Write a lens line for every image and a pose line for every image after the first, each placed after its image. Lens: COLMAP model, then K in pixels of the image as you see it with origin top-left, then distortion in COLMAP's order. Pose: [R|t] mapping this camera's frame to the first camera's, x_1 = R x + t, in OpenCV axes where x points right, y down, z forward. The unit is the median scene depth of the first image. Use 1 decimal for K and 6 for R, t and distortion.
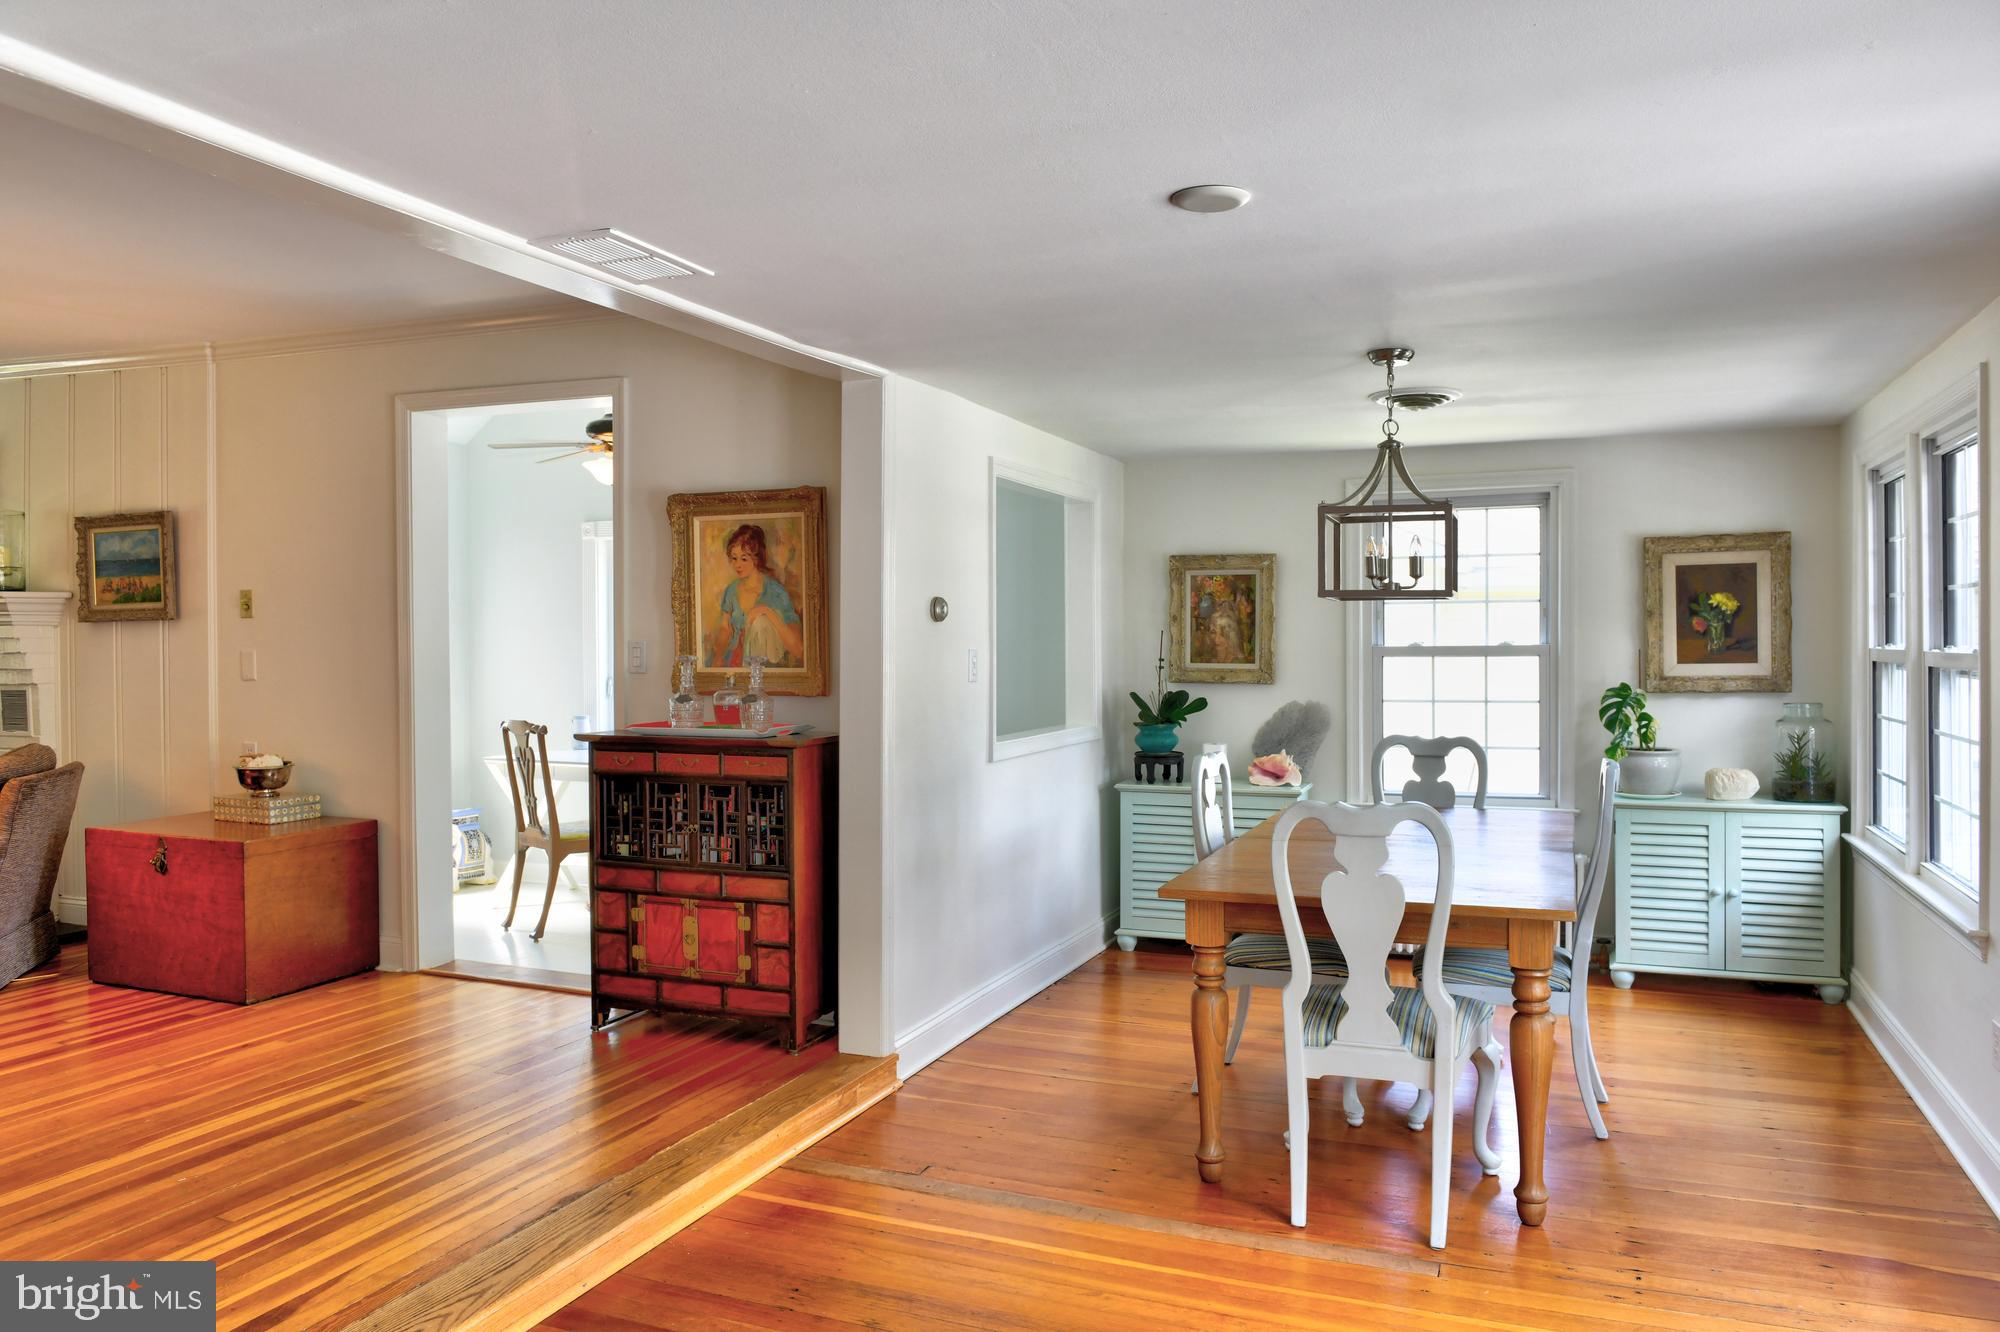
lens RADIAL K [[1430.5, 0, 1000.0], [0, 1430.5, 666.0], [0, 0, 1]] dist [-0.006282, -0.005234]
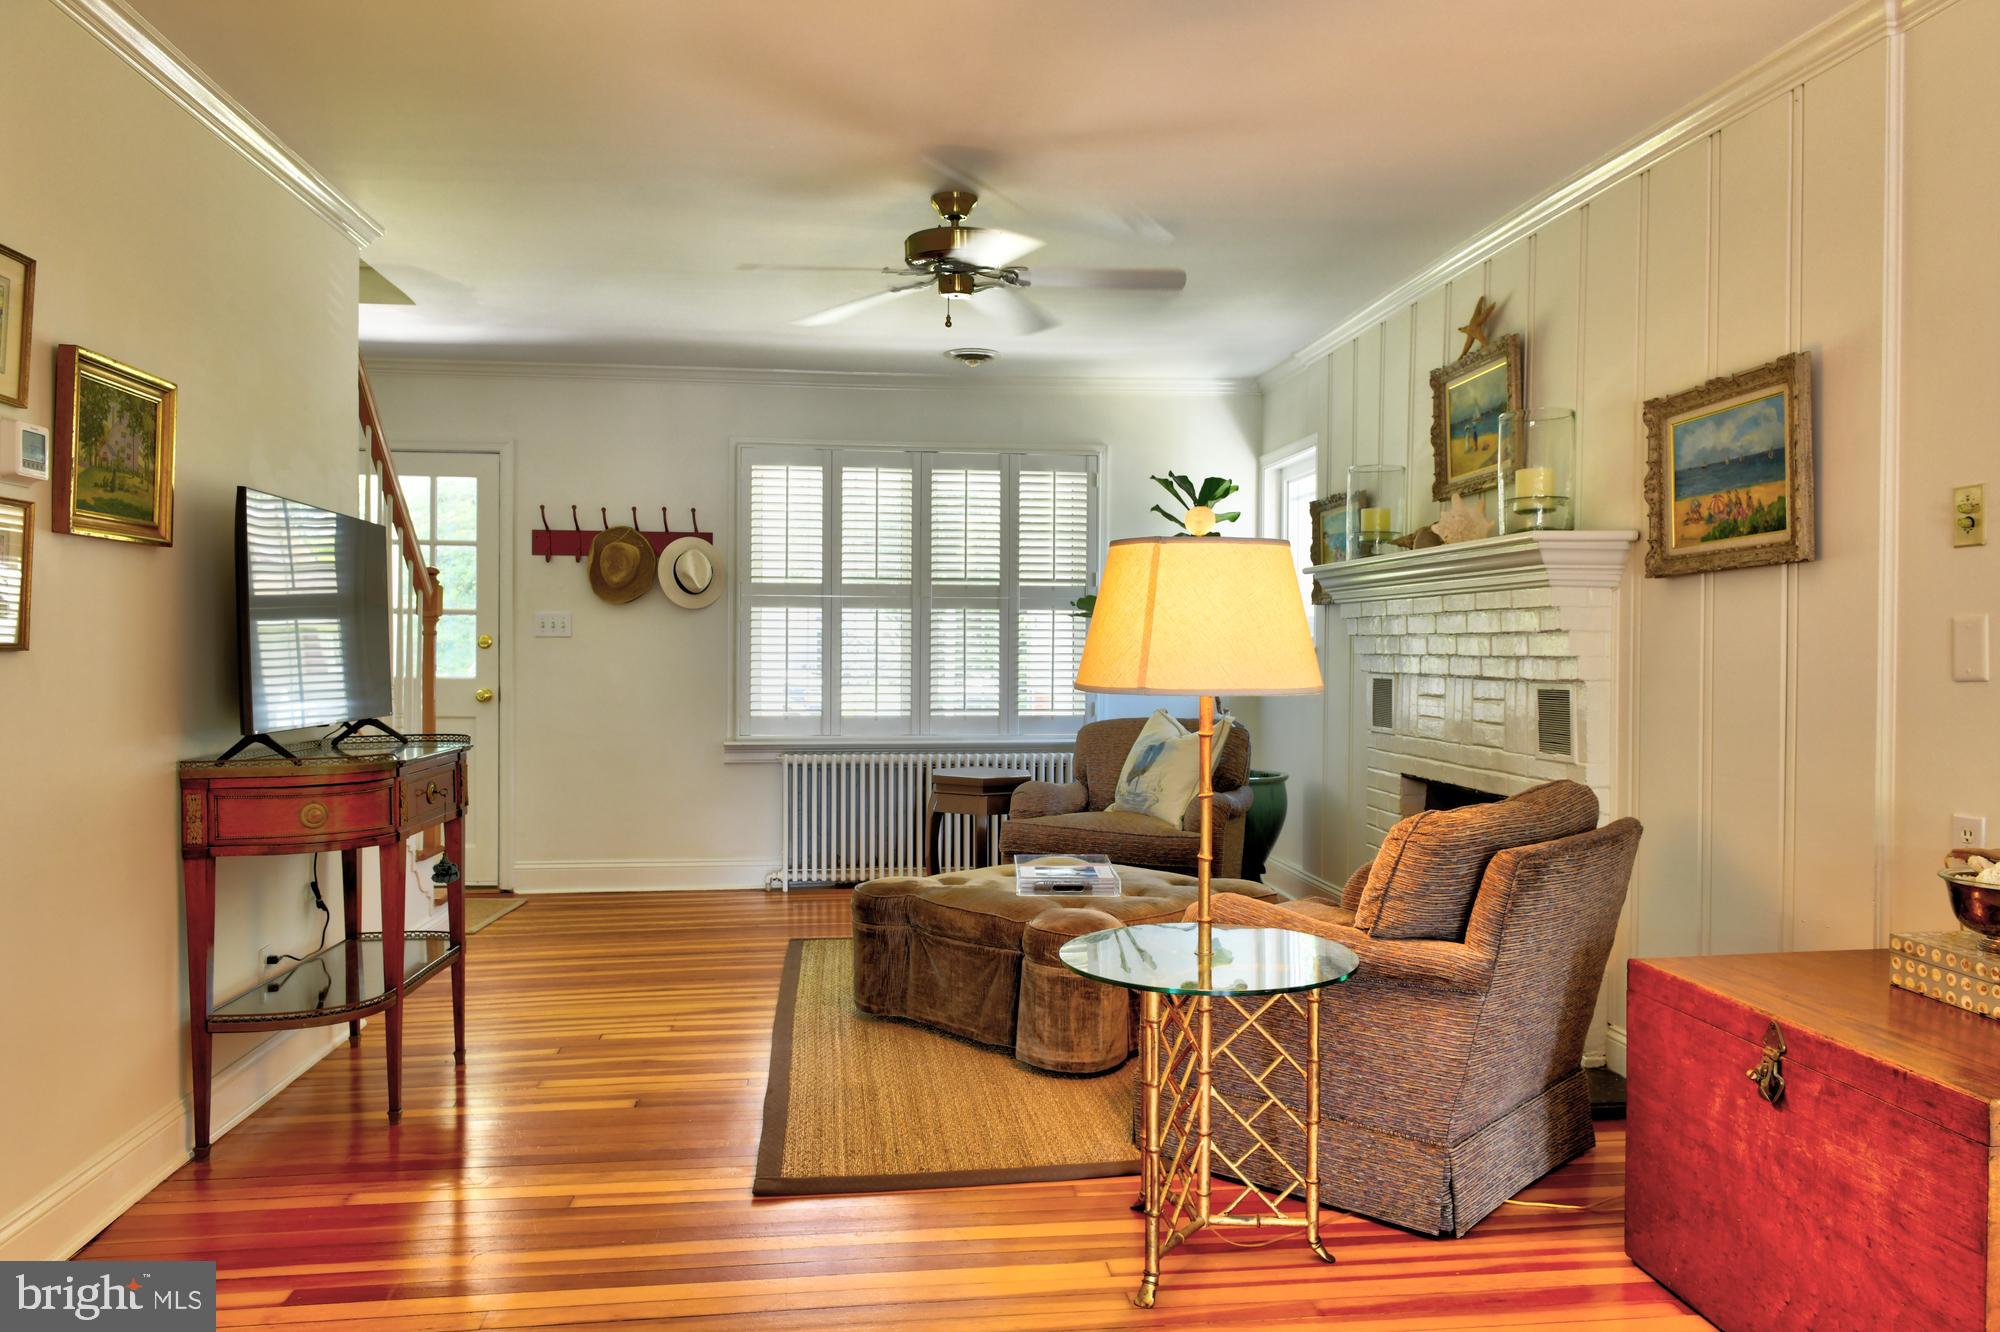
lens RADIAL K [[1361.1, 0, 1005.2], [0, 1361.1, 665.5], [0, 0, 1]] dist [-0.012242, -0.001144]
pose [[0.497049, 0.012810, -0.867628, -0.297405], [-0.023483, 0.999723, 0.001307, 0.011595], [0.867405, 0.019724, 0.497213, 0.503817]]
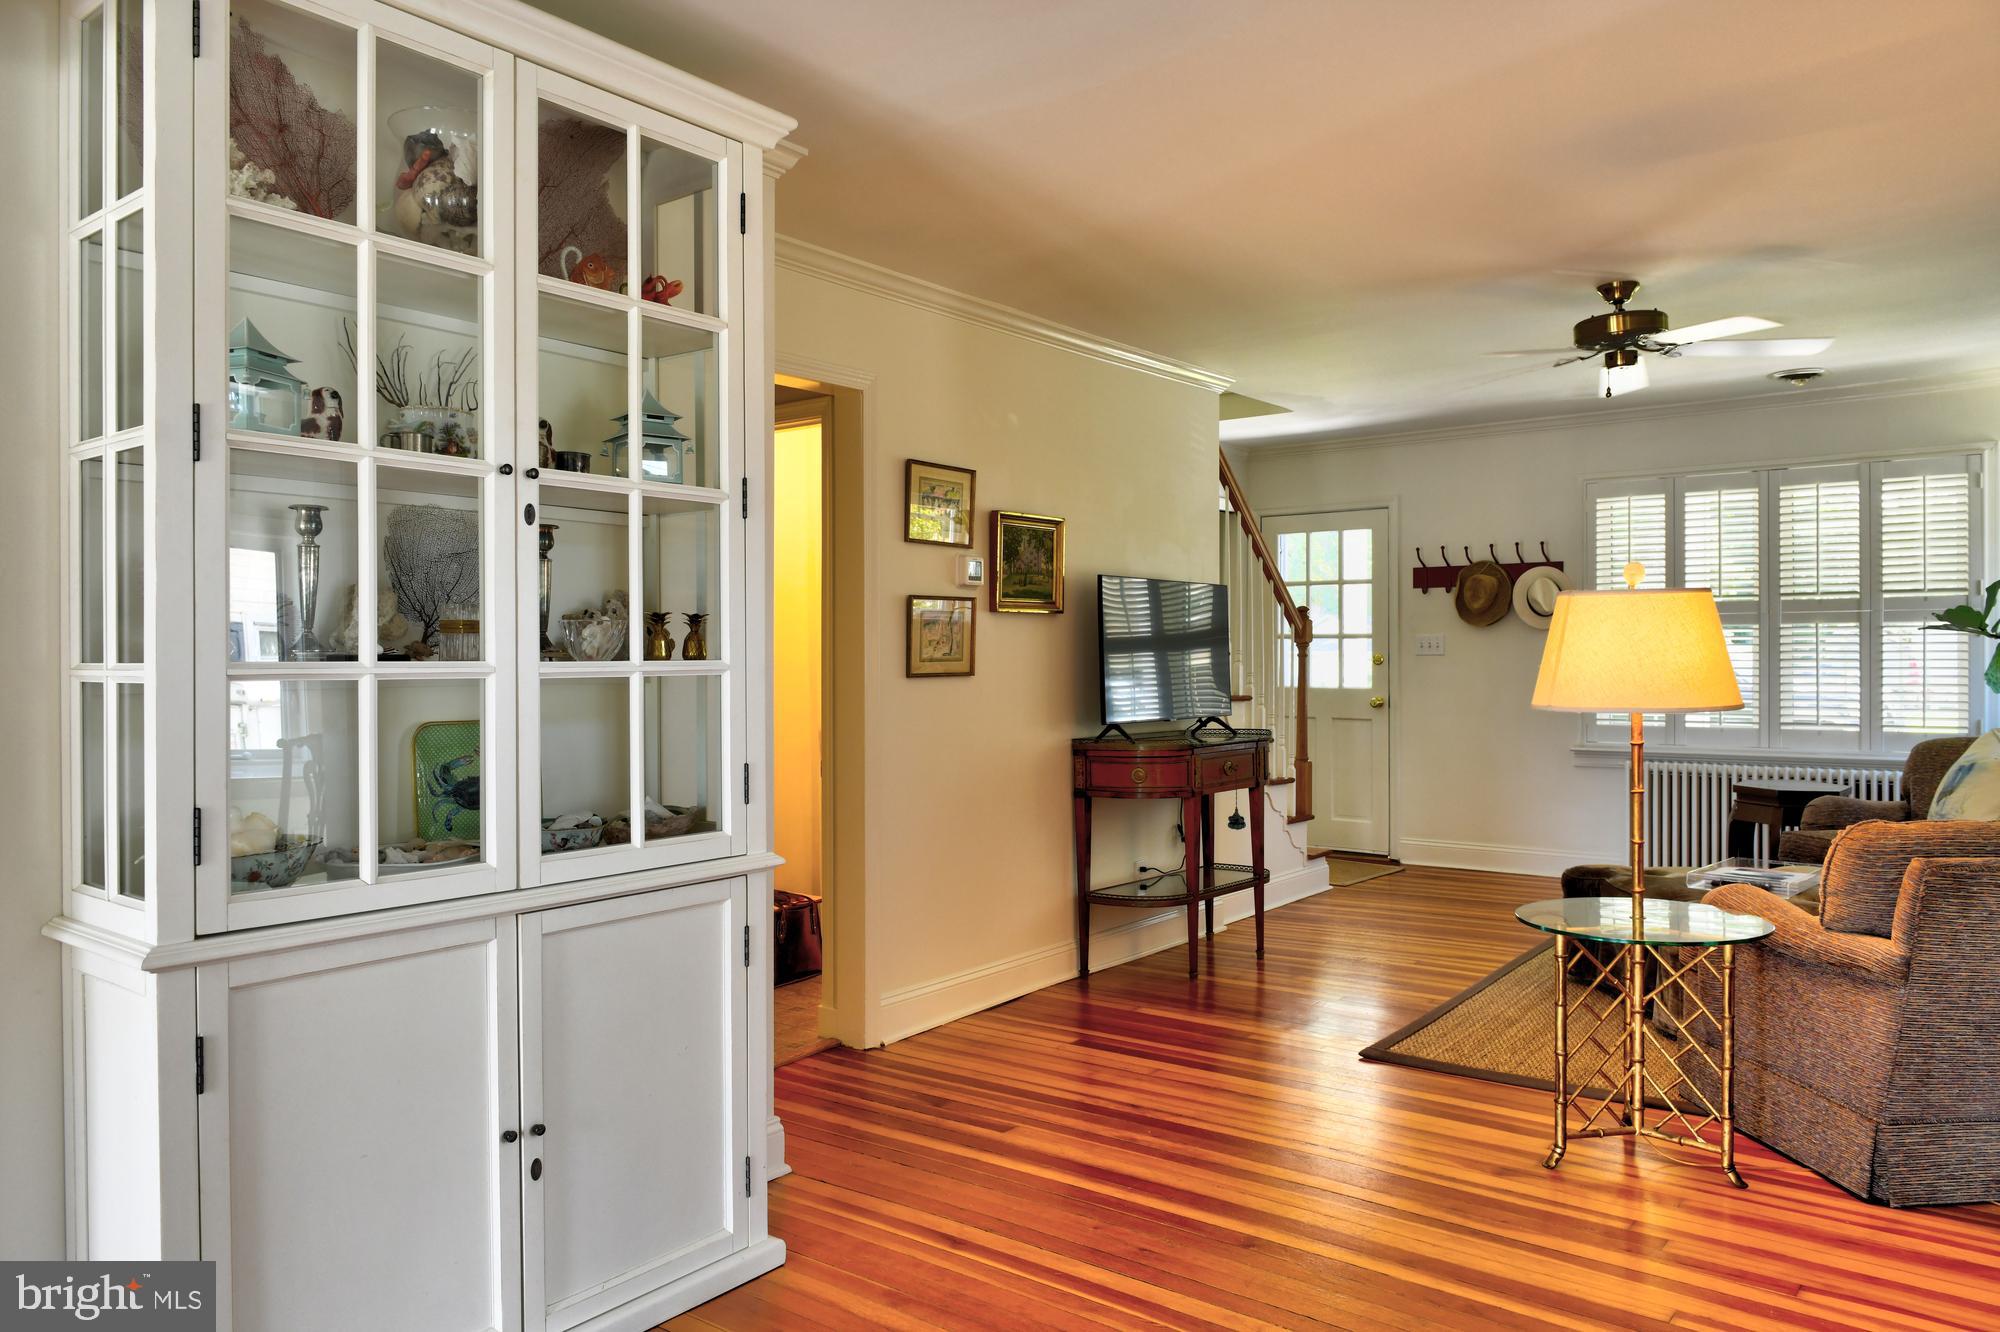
lens RADIAL K [[1361.1, 0, 1005.2], [0, 1361.1, 665.5], [0, 0, 1]] dist [-0.012242, -0.001144]
pose [[-0.264222, 0.008938, -0.964420, -0.044555], [-0.015121, 0.999796, 0.013409, -0.002271], [0.964343, 0.018126, -0.264033, 0.677357]]
